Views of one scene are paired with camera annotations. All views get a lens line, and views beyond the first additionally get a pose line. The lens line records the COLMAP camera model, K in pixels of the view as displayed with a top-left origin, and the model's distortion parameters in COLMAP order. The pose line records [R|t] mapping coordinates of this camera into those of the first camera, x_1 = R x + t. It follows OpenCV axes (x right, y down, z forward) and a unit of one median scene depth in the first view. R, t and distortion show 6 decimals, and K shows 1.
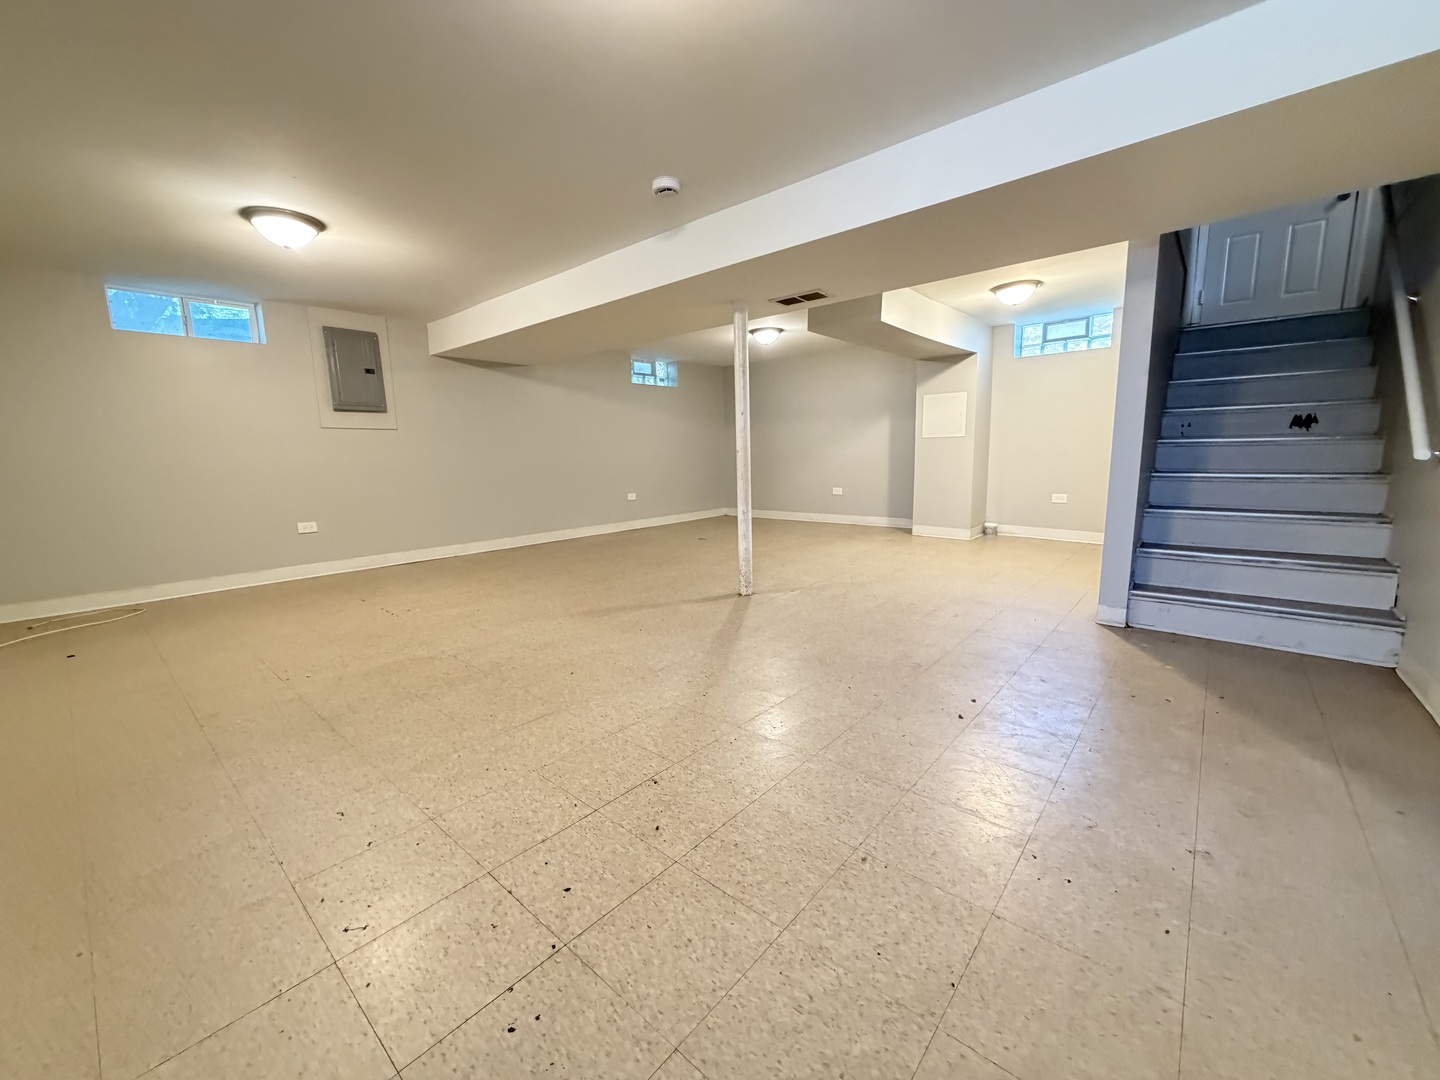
lens RADIAL K [[575.8, 0, 716.8], [0, 575.8, 542.3], [0, 0, 1]] dist [-0.003754, 0.000388]
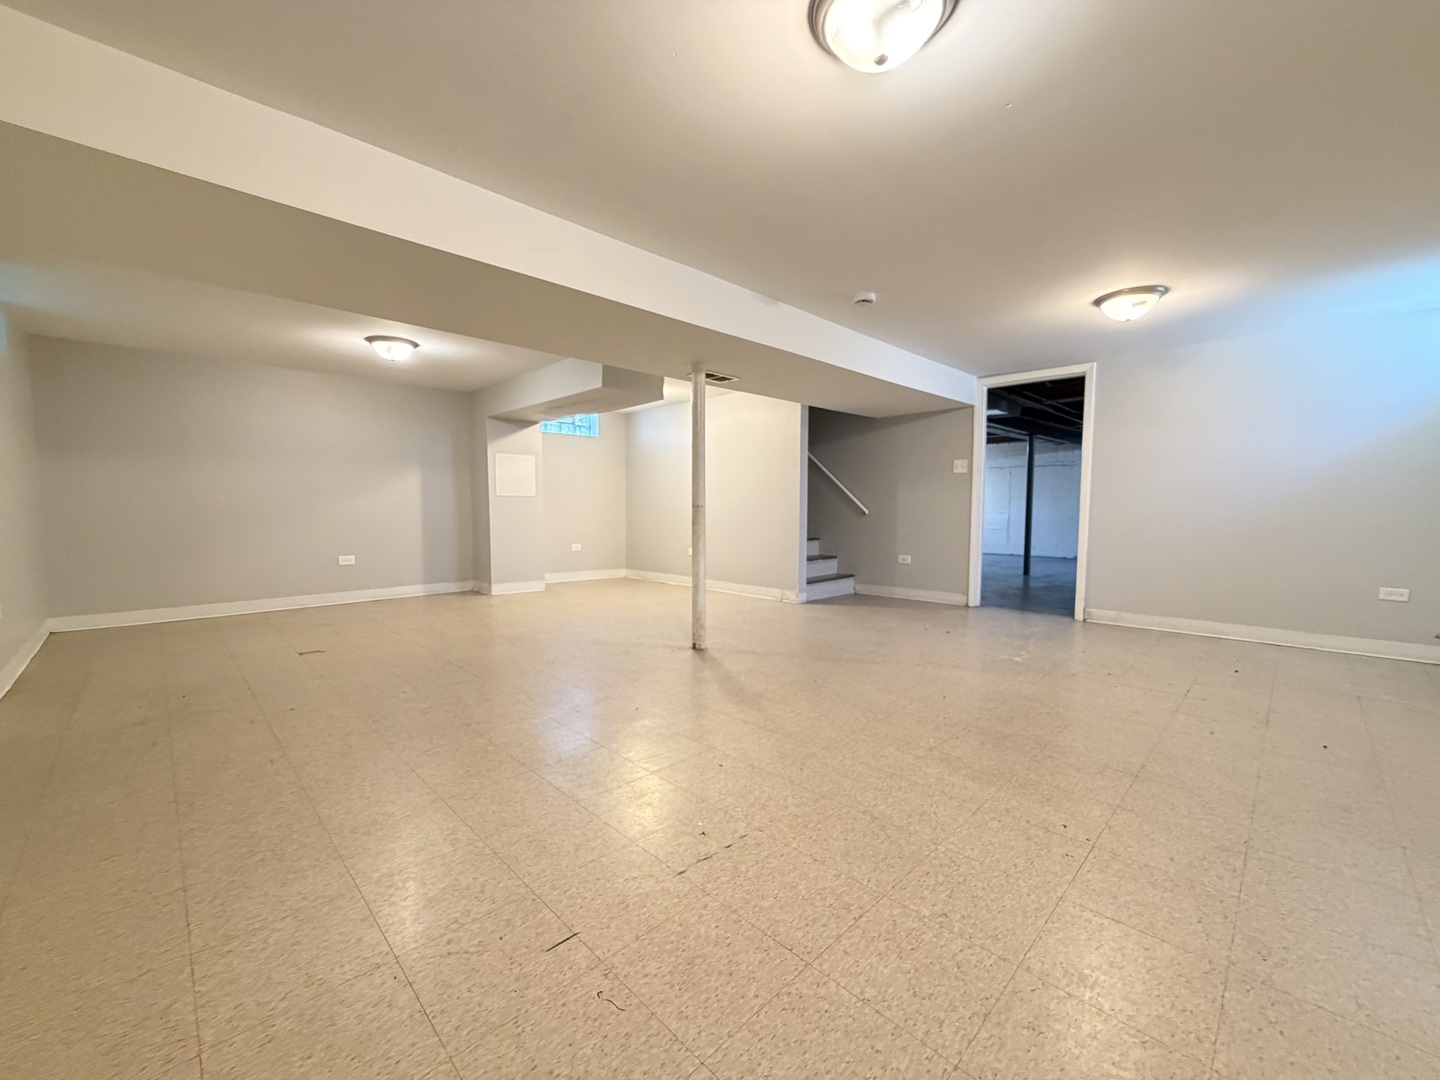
lens RADIAL K [[575.8, 0, 716.8], [0, 575.8, 542.3], [0, 0, 1]] dist [-0.003754, 0.000388]
pose [[0.075626, -0.044719, 0.996133, -1.235628], [0.150921, 0.987998, 0.032896, -0.159385], [-0.985649, 0.147850, 0.081467, 1.146667]]
